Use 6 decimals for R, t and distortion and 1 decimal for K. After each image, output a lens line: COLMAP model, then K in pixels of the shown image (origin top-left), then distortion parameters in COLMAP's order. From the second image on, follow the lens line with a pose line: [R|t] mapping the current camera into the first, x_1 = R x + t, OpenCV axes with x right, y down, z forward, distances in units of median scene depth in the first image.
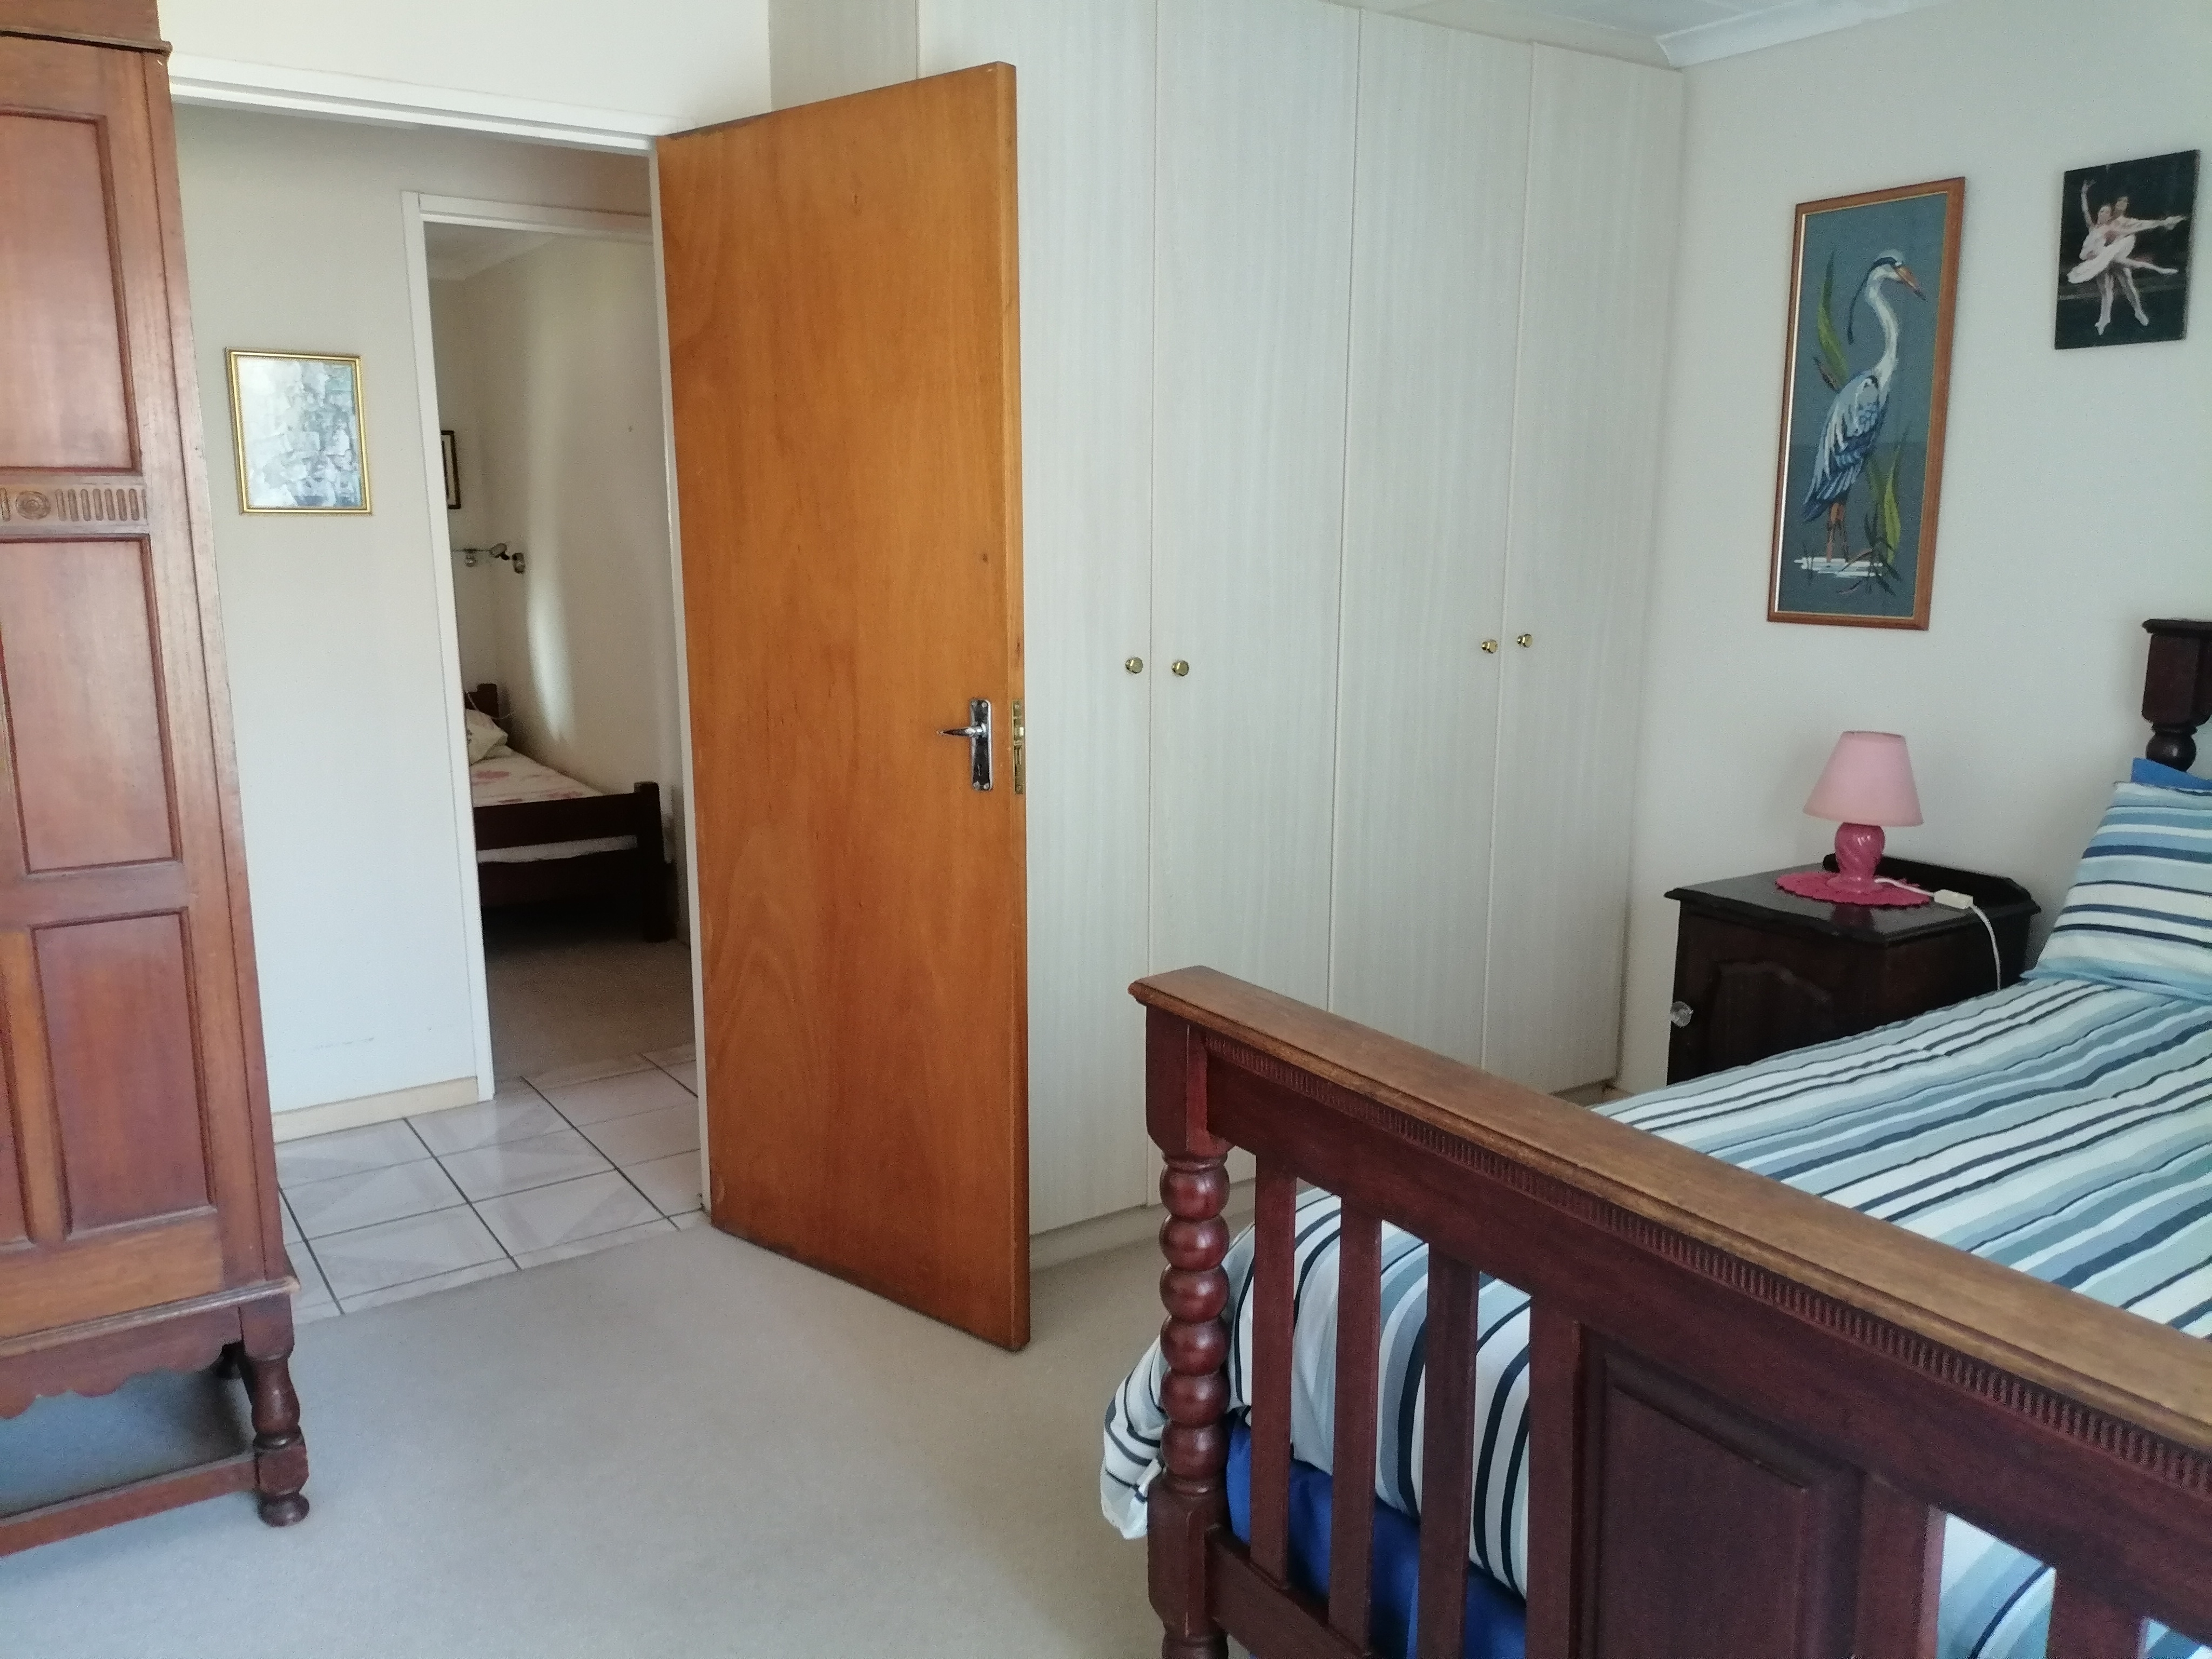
lens RADIAL K [[1659.7, 0, 1102.2], [0, 1659.7, 832.7], [0, 0, 1]] dist [0.043599, -0.043935]
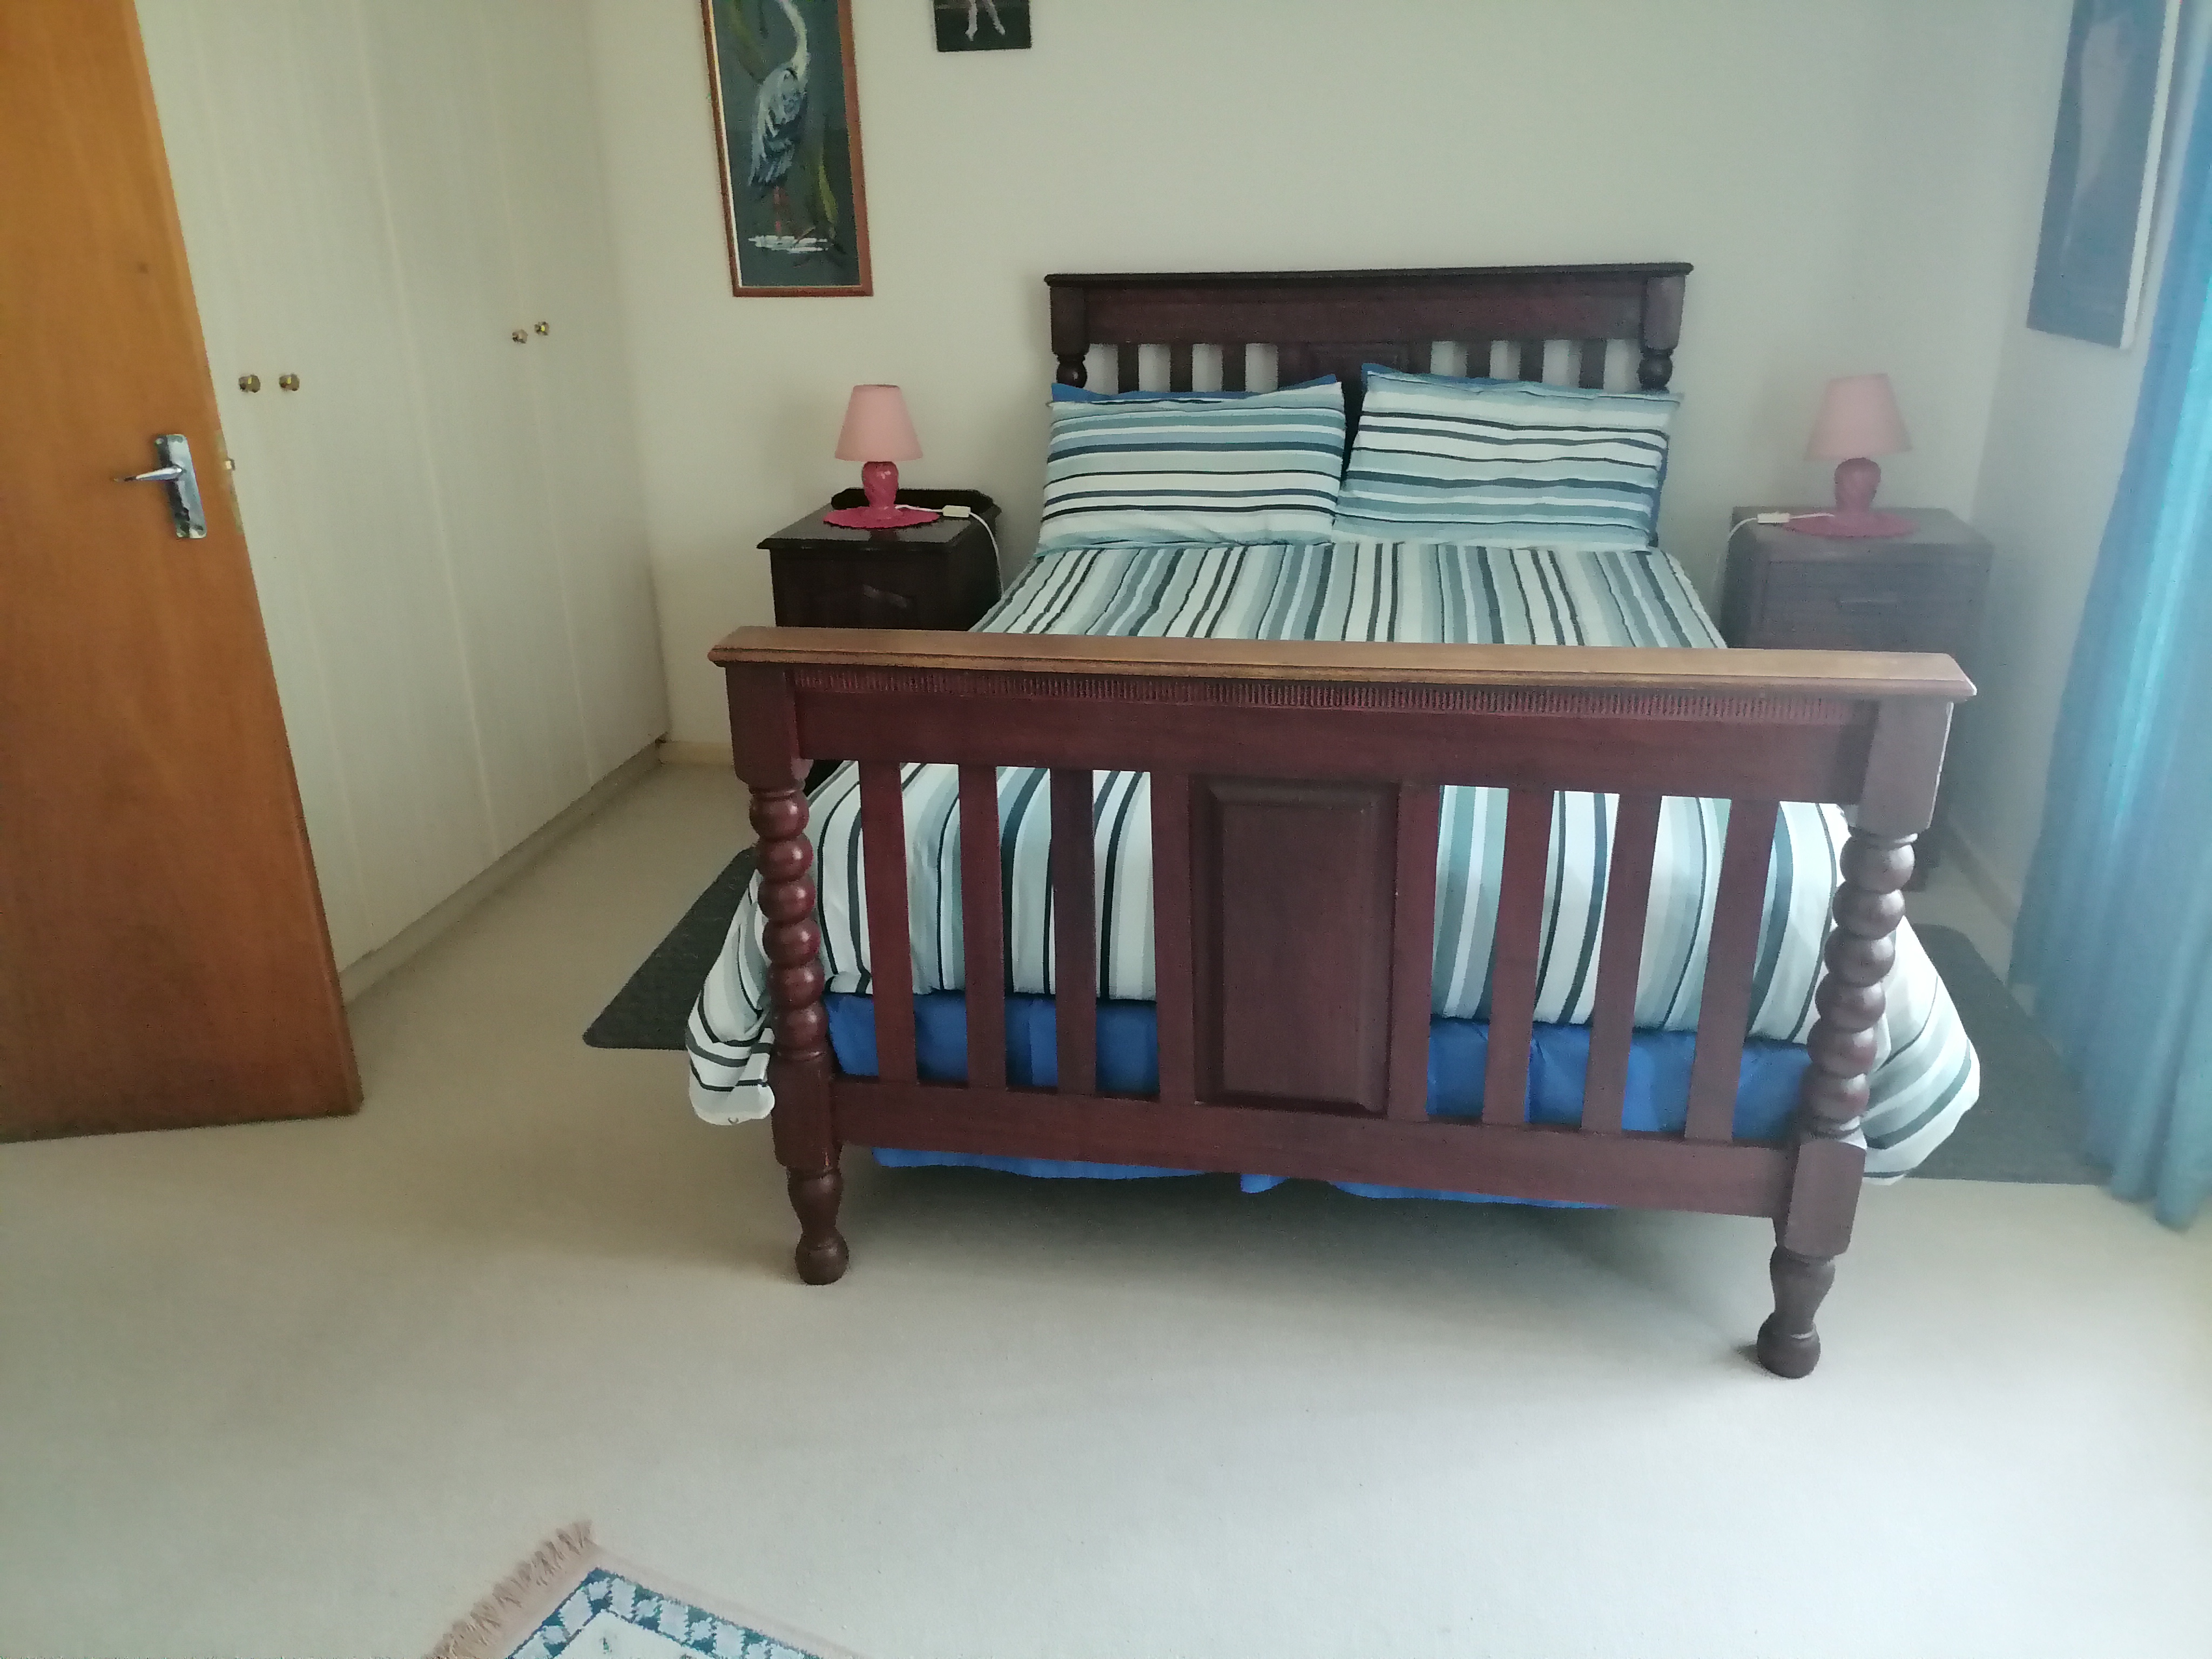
lens RADIAL K [[1659.7, 0, 1112.3], [0, 1659.7, 836.3], [0, 0, 1]] dist [0.043599, -0.043935]
pose [[0.693596, -0.282031, 0.662860, -0.299595], [0.159244, 0.957437, 0.240739, -0.009000], [-0.702542, -0.061419, 0.708987, -0.003499]]
